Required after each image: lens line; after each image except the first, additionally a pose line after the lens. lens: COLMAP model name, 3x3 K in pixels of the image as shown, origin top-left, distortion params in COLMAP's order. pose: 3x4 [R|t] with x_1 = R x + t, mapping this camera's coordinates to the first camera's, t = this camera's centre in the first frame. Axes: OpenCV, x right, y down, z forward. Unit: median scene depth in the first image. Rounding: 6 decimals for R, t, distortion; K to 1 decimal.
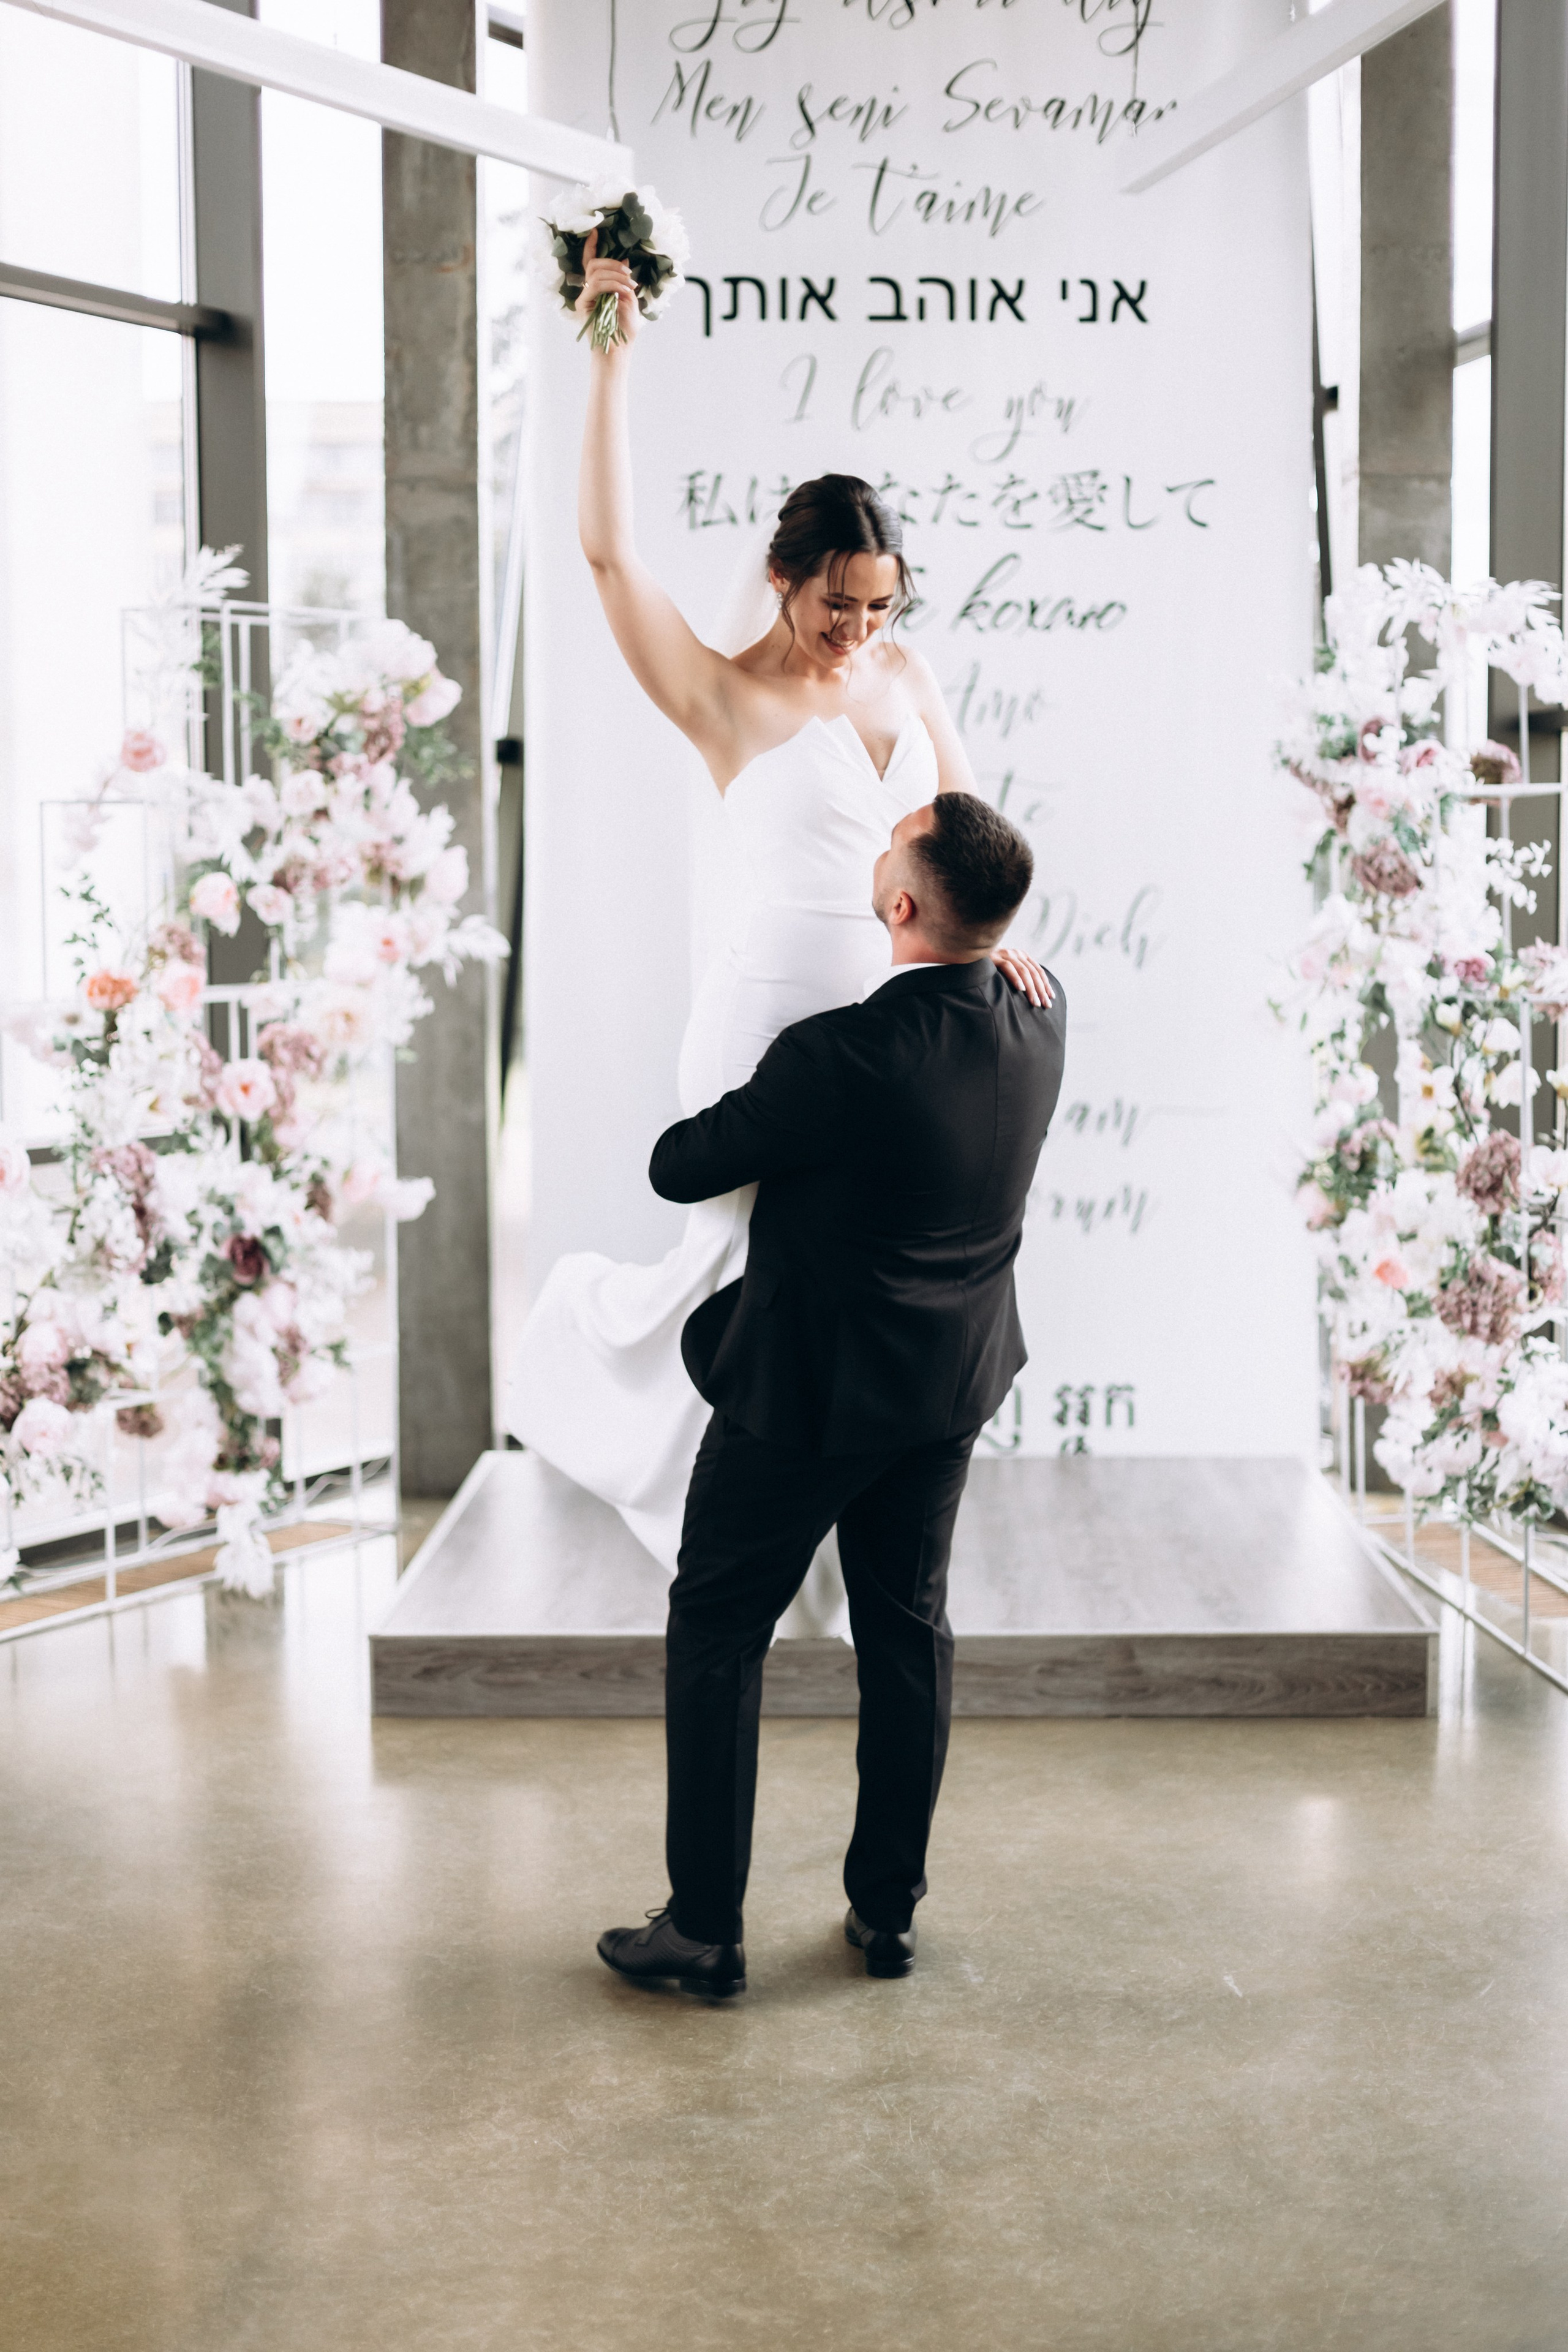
lens RADIAL K [[3286.7, 0, 763.0], [0, 3286.7, 1182.4], [0, 0, 1]] dist [-0.011686, -0.053390]
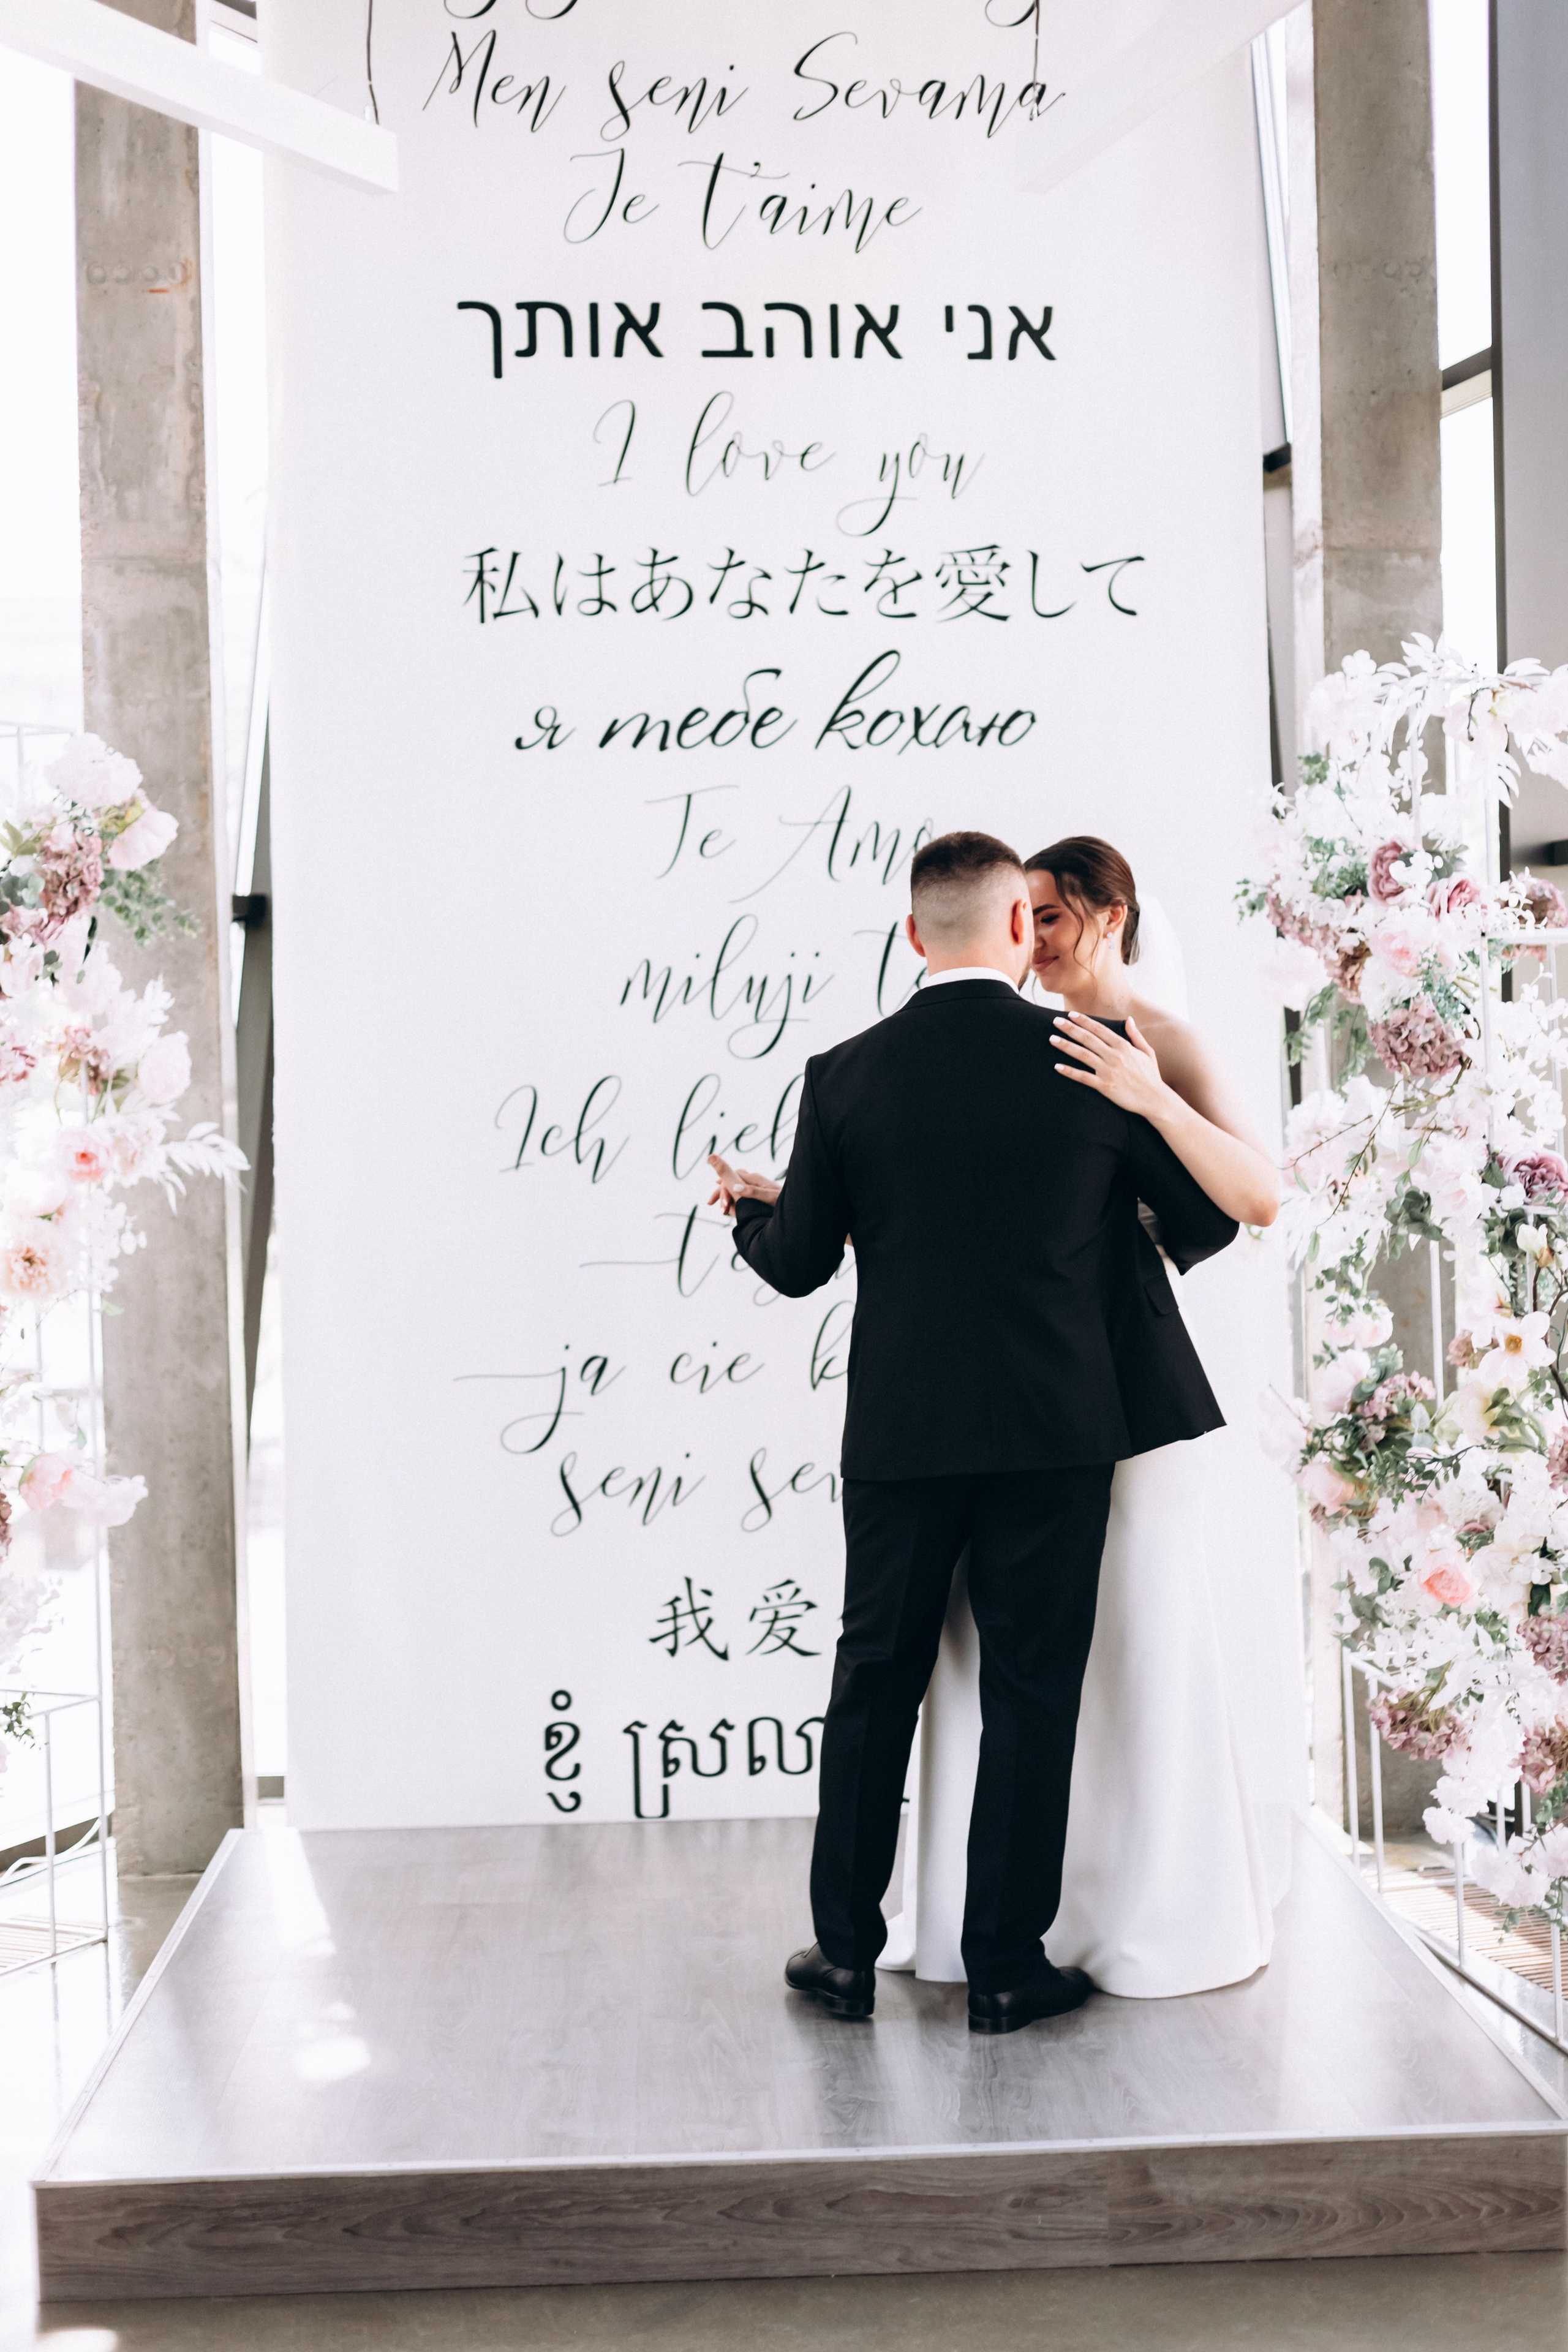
lens RADIAL K [[3338.7, 0, 784.0], [0, 3338.7, 1176.0], [0, 0, 1]] dist [0.021532, -0.141508]
pose [[0.997600, -0.016744, 0.067188, -0.006215], [0.020681, 0.998082, -0.058349, -0.021941], [-0.066082, 0.059599, 0.996033, 0.239123]]
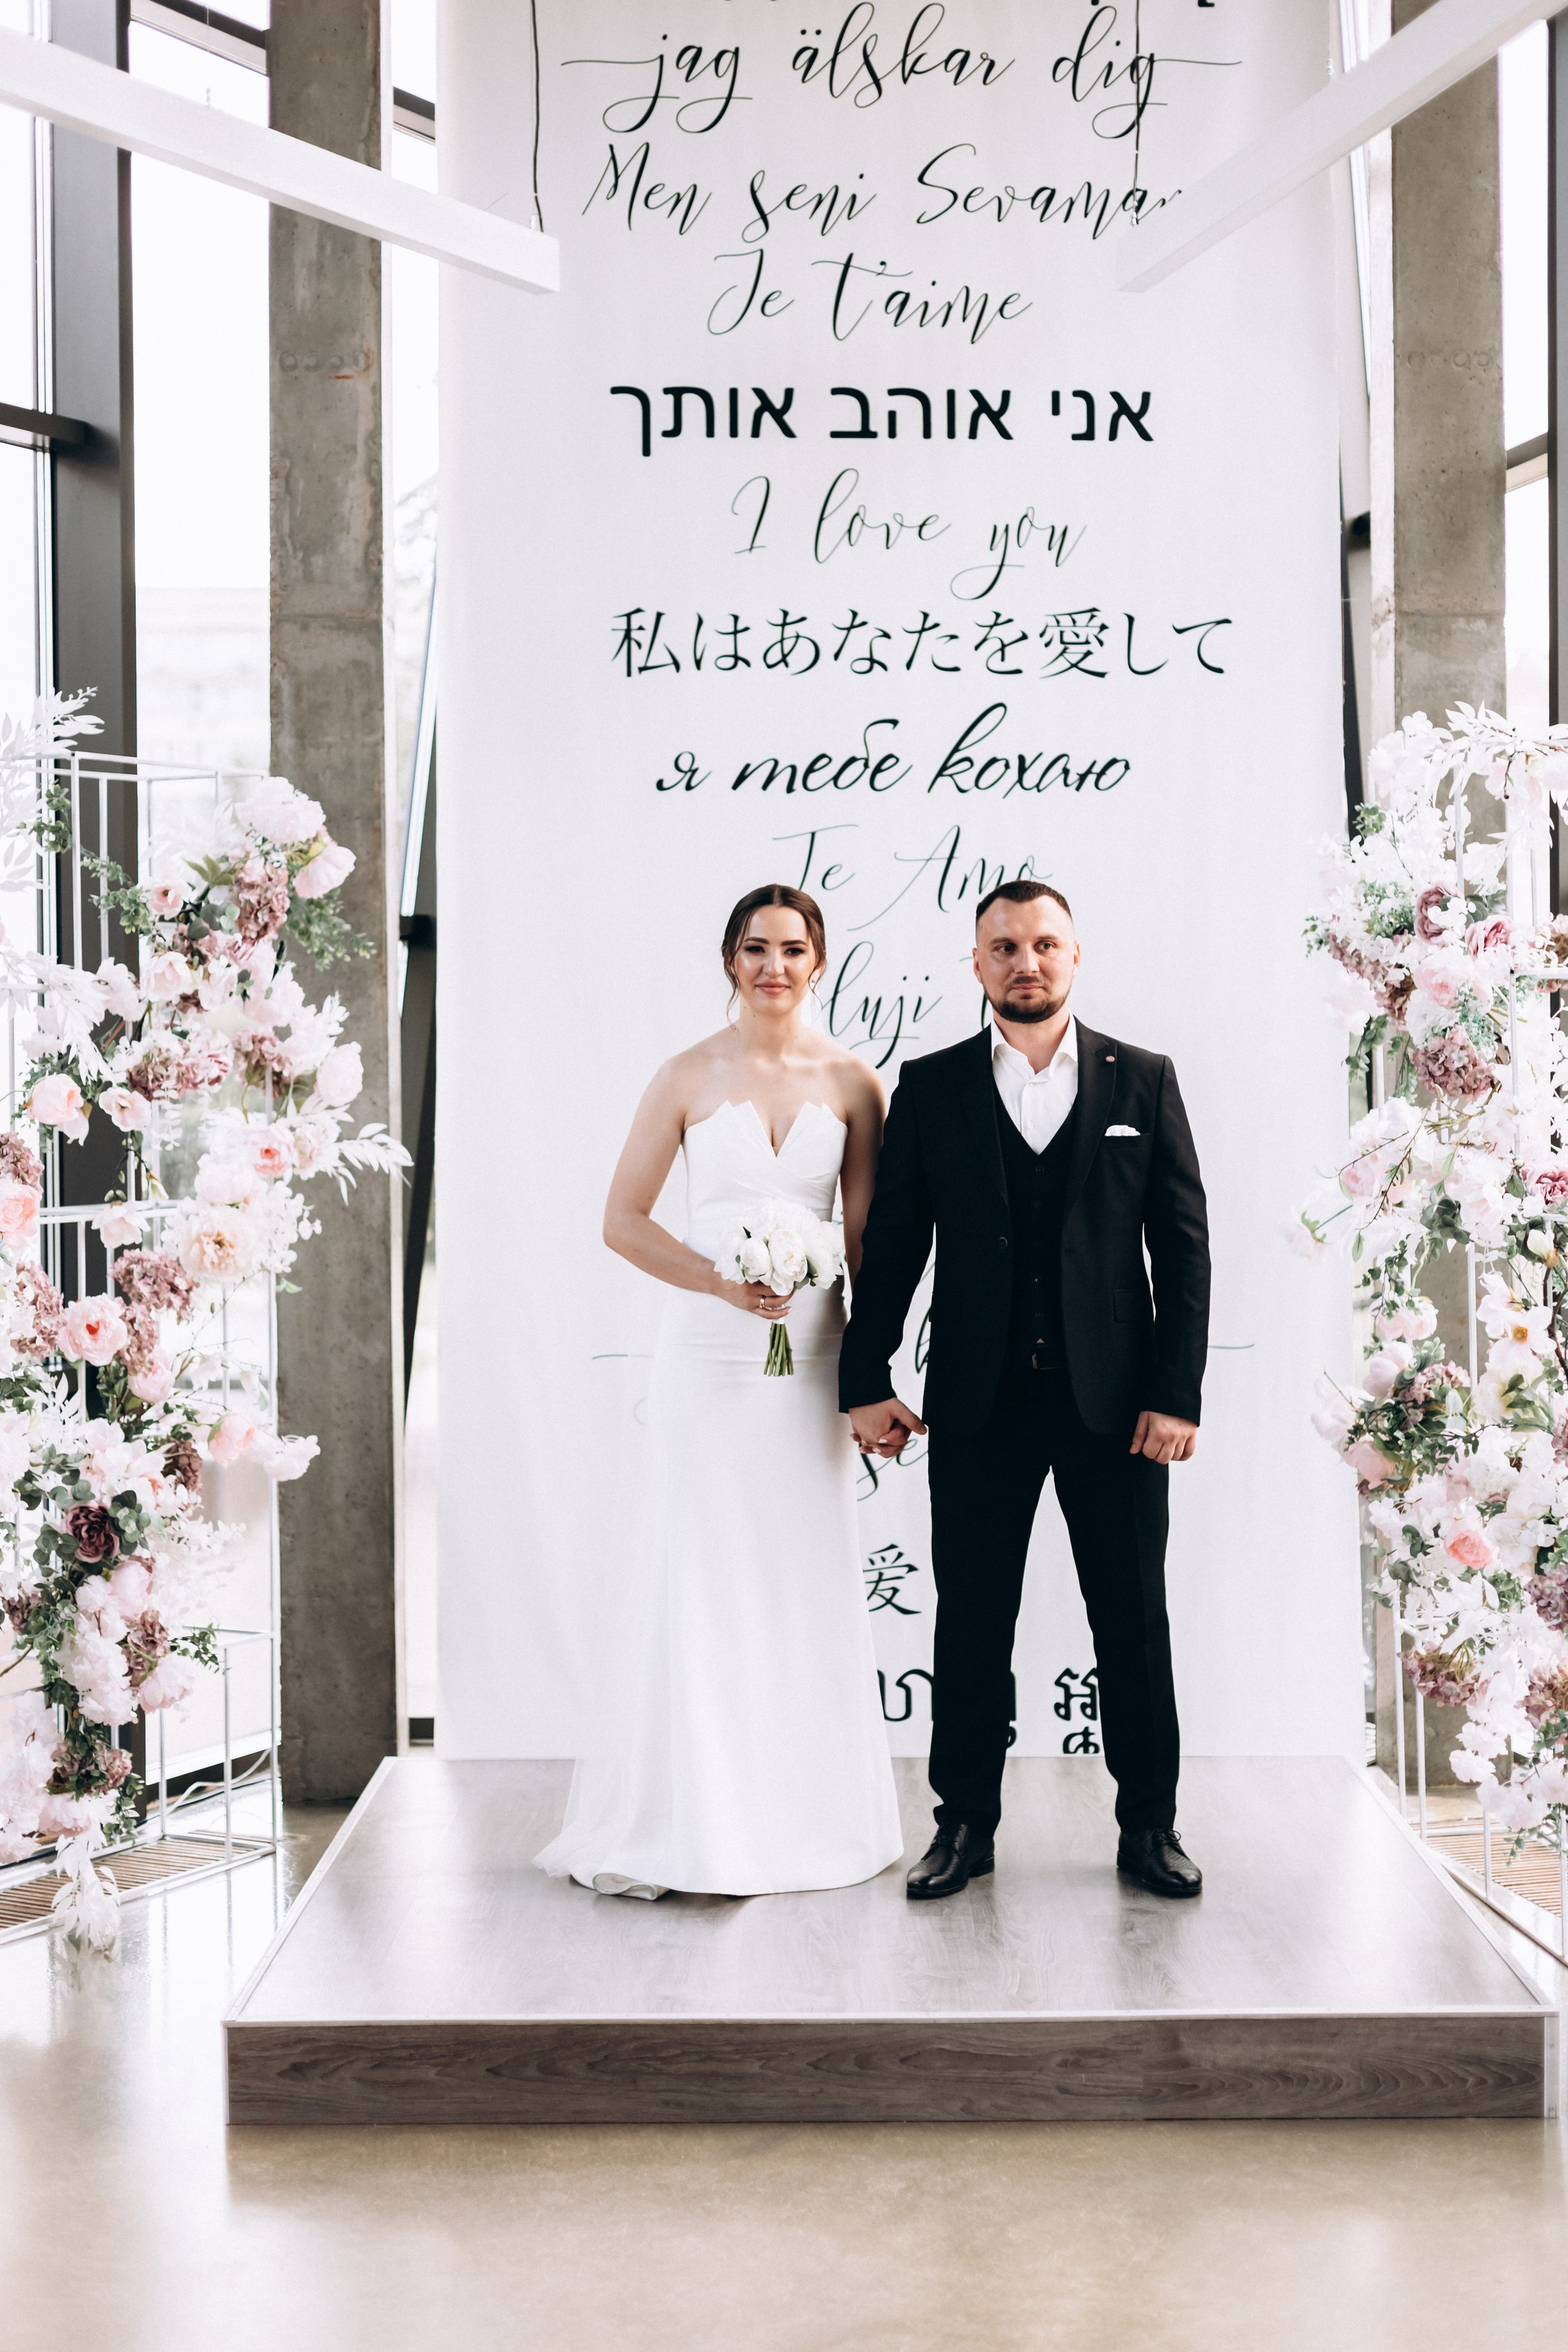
lens RADIAL K [[3384.8, 0, 774.0], [0, 3384.8, 1153.8], [0, 0, 1]] dist [0.008982, -0.104892]
pose [[0.999785, -0.001900, 0.020672, -0.002169], [0.003302, 0.997680, -0.068001, -0.013772], [-0.020495, 0.068055, 0.997471, 0.133389]]
